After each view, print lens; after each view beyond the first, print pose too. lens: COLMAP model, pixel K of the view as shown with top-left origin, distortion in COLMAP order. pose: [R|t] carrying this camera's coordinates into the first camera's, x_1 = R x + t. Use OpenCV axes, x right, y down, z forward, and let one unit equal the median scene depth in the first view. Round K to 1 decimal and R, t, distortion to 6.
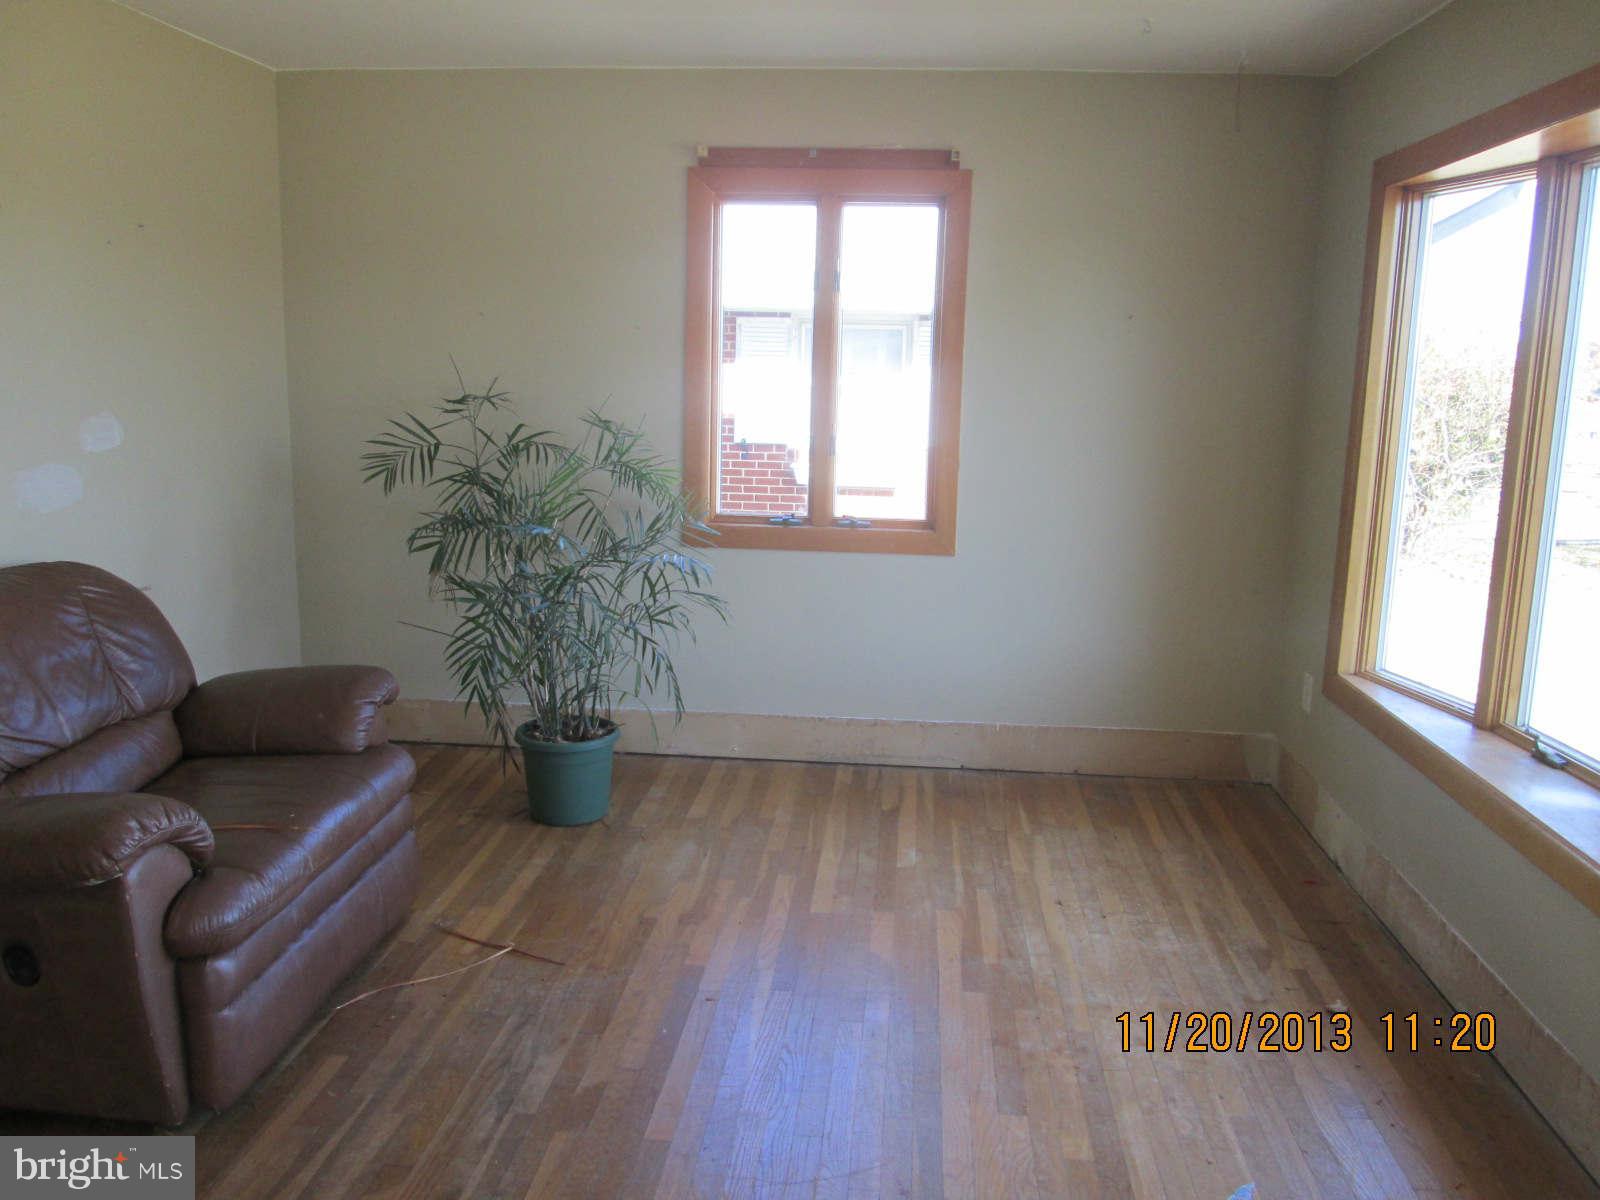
lens RADIAL K [[1317.3, 0, 798.7], [0, 1317.3, 593.4], [0, 0, 1]] dist [-0.046544, -0.012344]
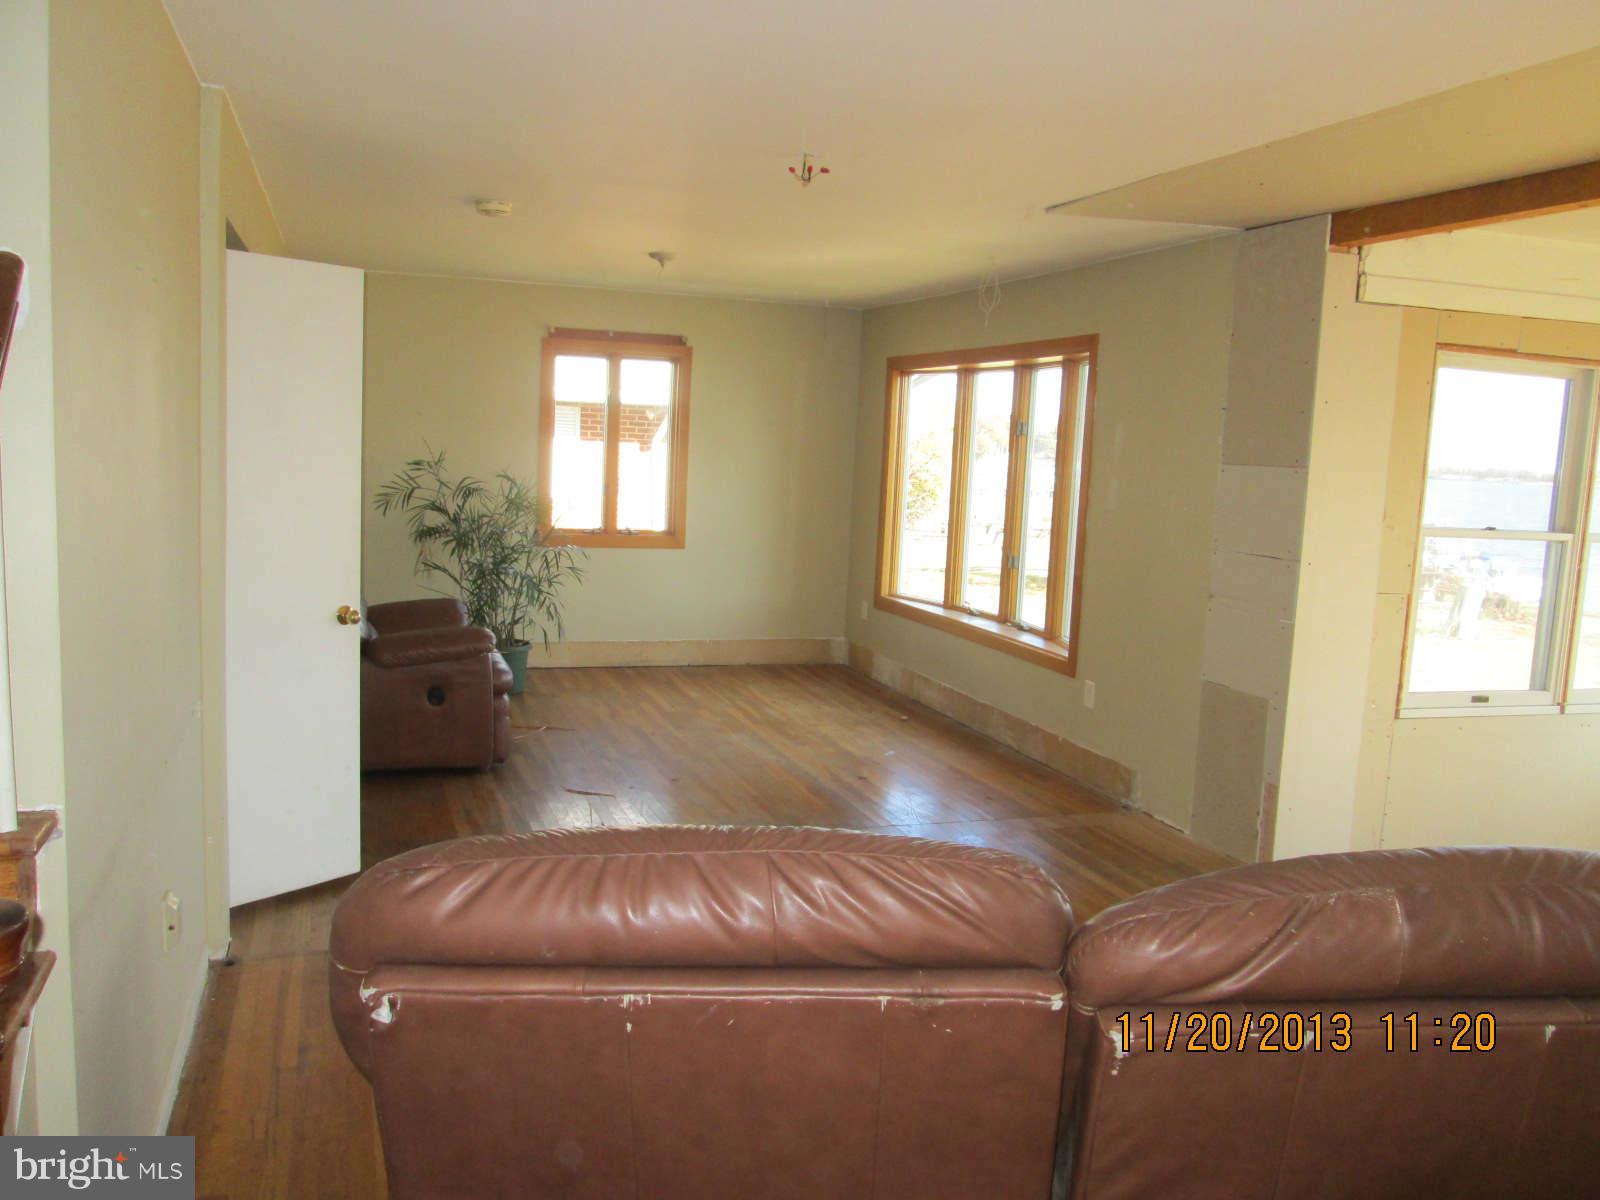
lens RADIAL K [[1317.3, 0, 798.8], [0, 1317.3, 603.1], [0, 0, 1]] dist [-0.046544, -0.012344]
pose [[0.914789, -0.031009, 0.402741, -0.511164], [0.044559, 0.998711, -0.024315, 0.105361], [-0.401467, 0.040189, 0.914991, -0.808071]]
